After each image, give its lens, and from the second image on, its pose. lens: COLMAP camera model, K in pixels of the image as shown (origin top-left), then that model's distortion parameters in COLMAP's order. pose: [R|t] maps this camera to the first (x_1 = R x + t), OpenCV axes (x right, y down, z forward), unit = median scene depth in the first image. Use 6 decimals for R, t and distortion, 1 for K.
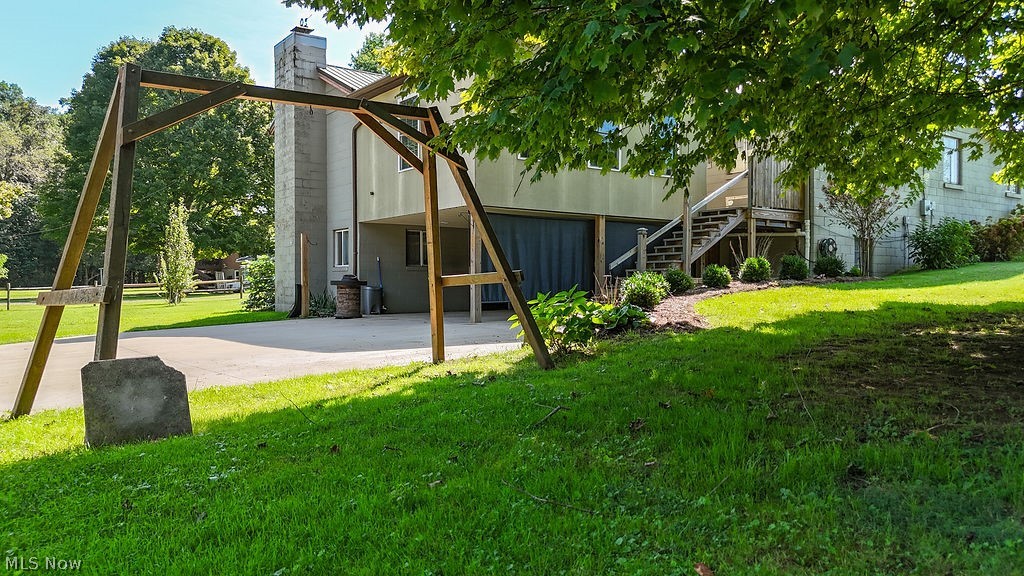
lens RADIAL K [[763.3, 0, 513.8], [0, 763.3, 285.4], [0, 0, 1]] dist [0.099870, -0.111903]
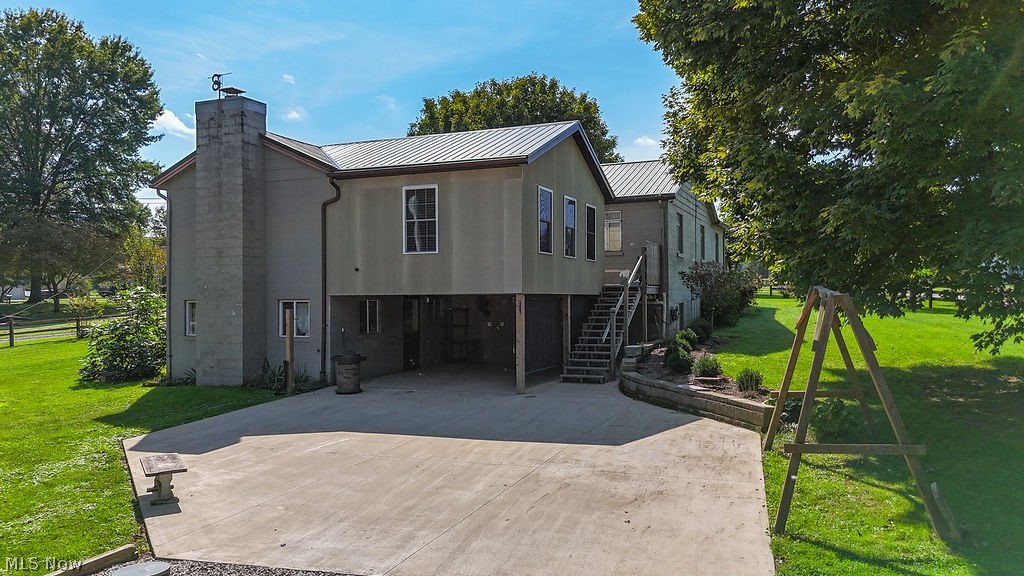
lens RADIAL K [[763.3, 0, 513.8], [0, 763.3, 285.4], [0, 0, 1]] dist [0.099870, -0.111903]
pose [[0.859198, 0.001506, 0.511640, -0.559614], [0.002708, 0.999968, -0.007491, -0.094347], [-0.511635, 0.007822, 0.859167, -0.008200]]
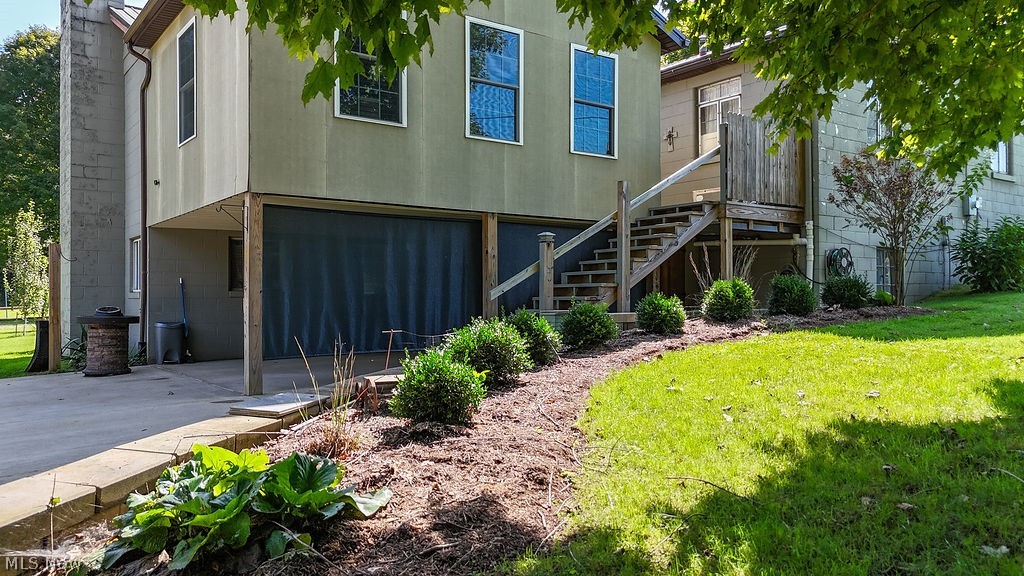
lens RADIAL K [[763.3, 0, 513.8], [0, 763.3, 285.4], [0, 0, 1]] dist [0.099870, -0.111903]
pose [[0.999934, -0.005430, 0.010139, 0.120200], [0.005578, 0.999879, -0.014553, -0.020910], [-0.010059, 0.014609, 0.999843, 0.345131]]
